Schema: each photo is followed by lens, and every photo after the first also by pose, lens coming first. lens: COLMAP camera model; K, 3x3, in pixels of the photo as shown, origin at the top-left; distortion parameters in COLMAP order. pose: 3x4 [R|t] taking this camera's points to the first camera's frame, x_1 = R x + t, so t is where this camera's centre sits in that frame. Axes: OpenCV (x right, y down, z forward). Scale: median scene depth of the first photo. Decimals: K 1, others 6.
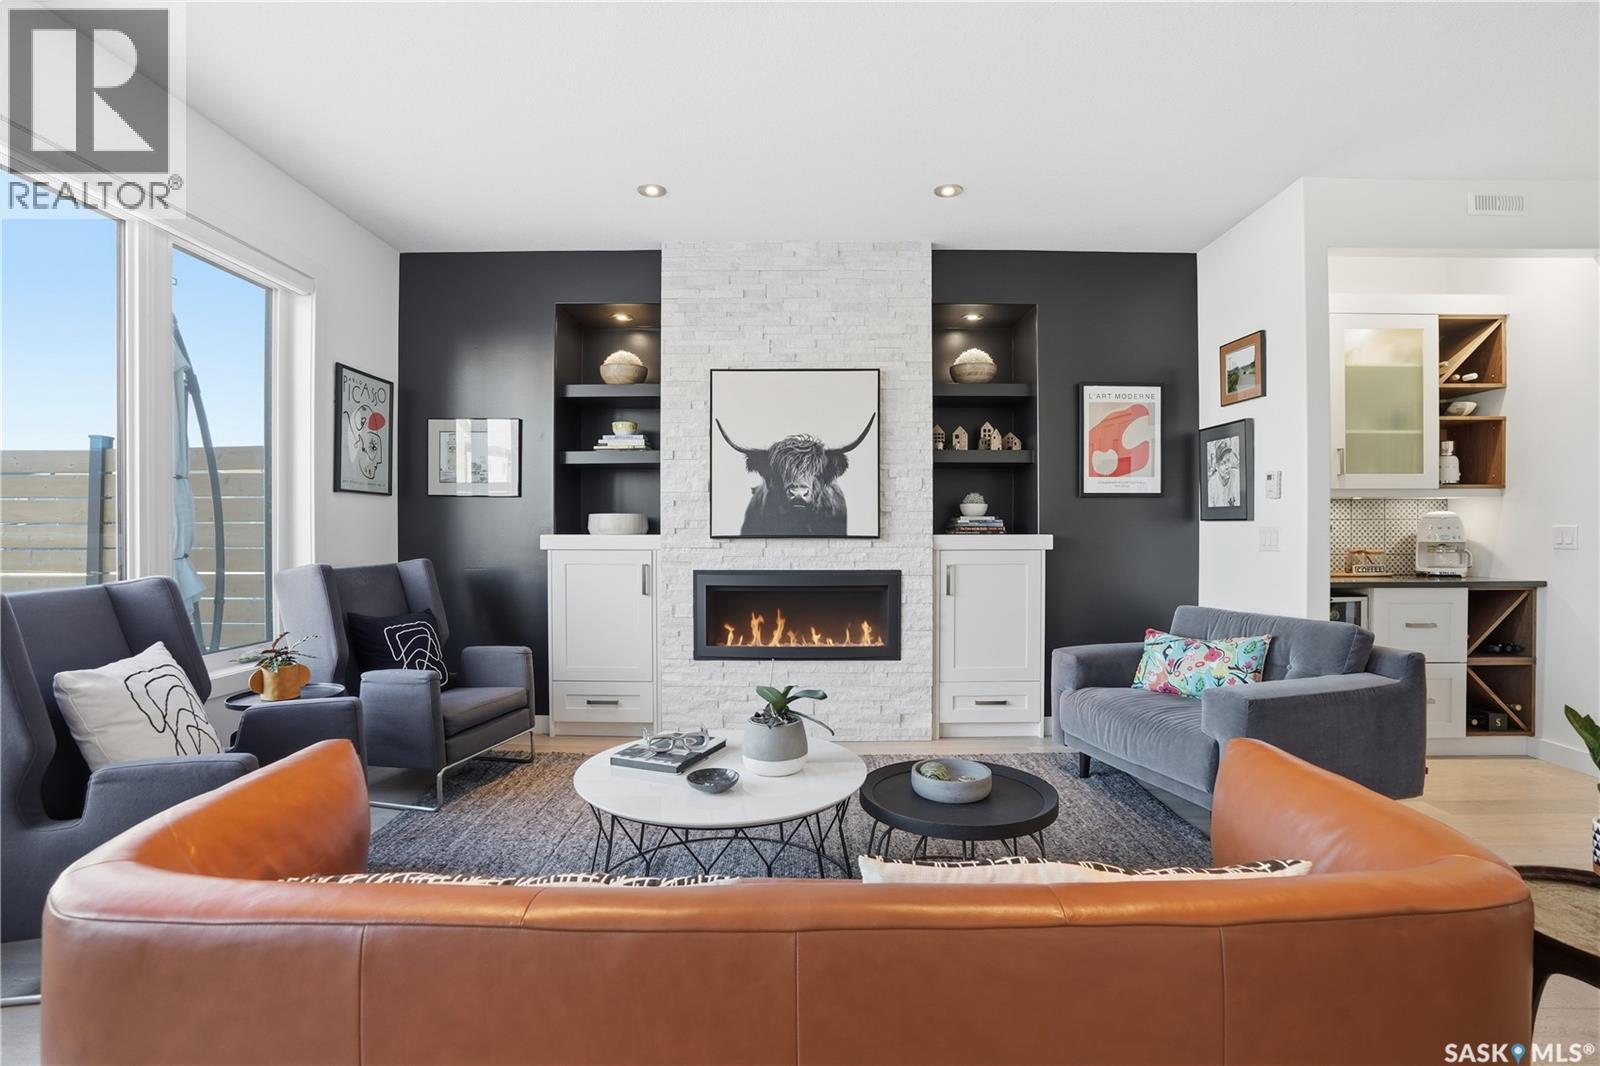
lens RADIAL K [[802.2, 0, 805.4], [0, 802.2, 526.3], [0, 0, 1]] dist [-0.067935, 0.032452]
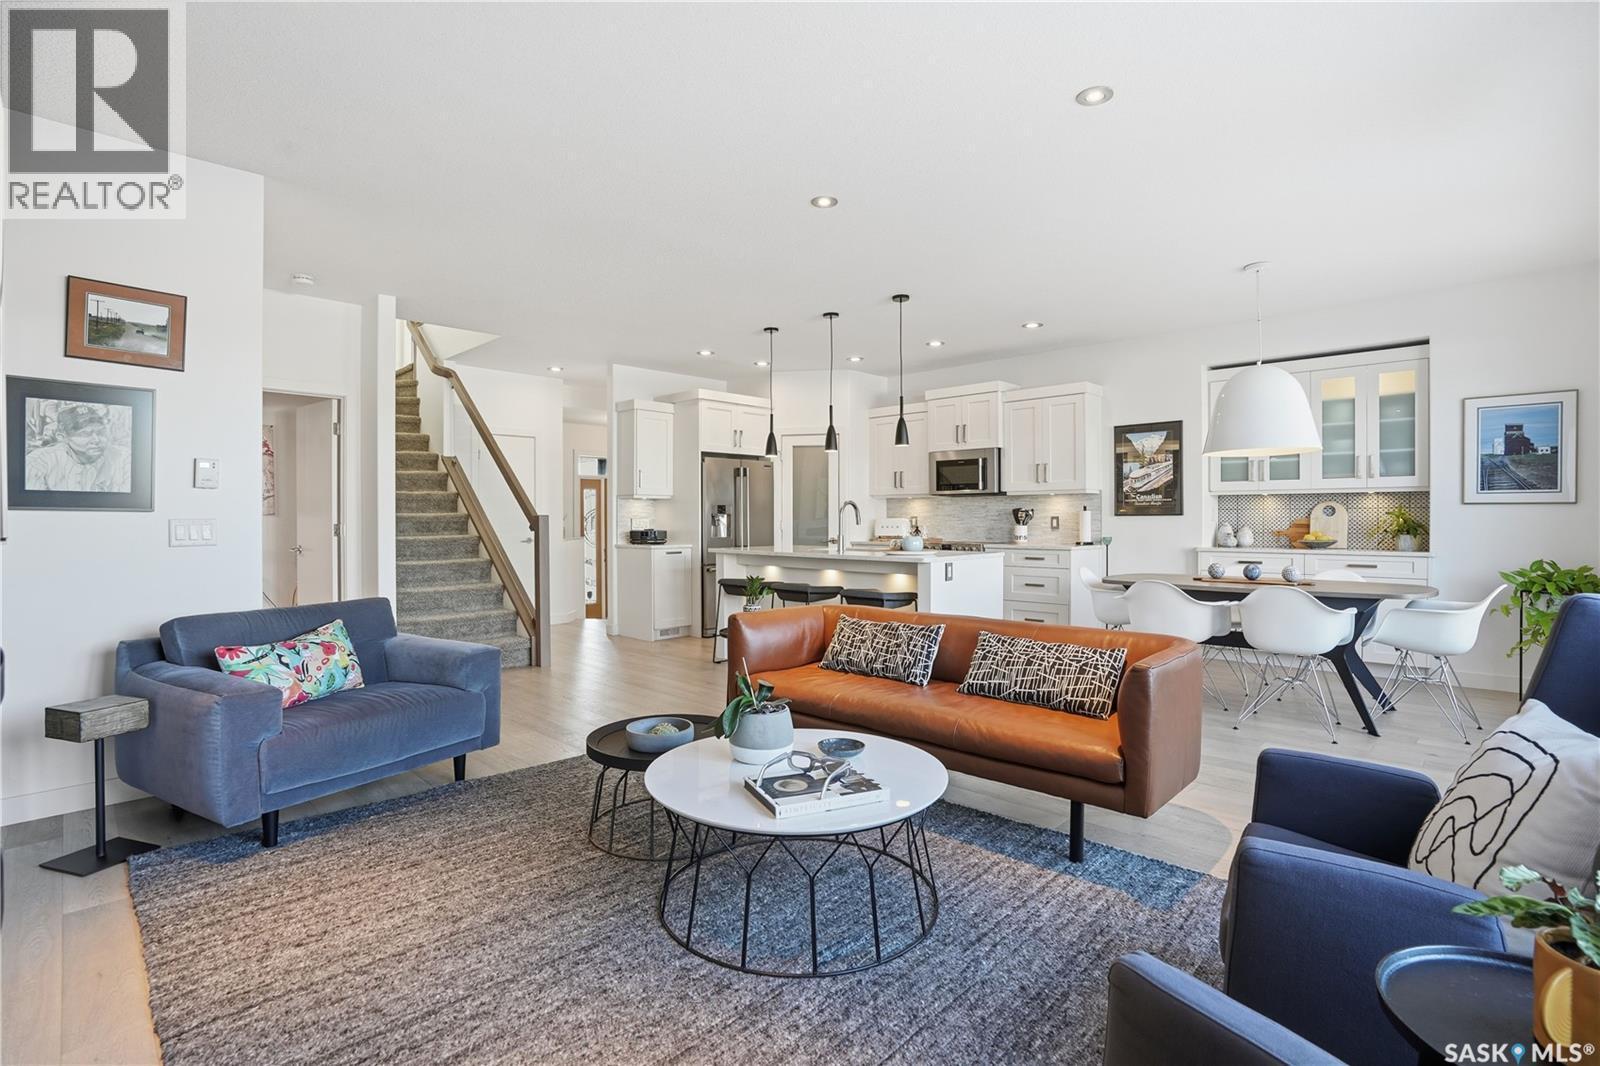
lens RADIAL K [[802.2, 0, 805.4], [0, 802.2, 526.3], [0, 0, 1]] dist [-0.067935, 0.032452]
pose [[-0.735516, -0.001105, 0.677507, -0.505955], [0.002220, 0.999989, 0.004042, 0.006523], [-0.677504, 0.004477, -0.735506, 1.133869]]
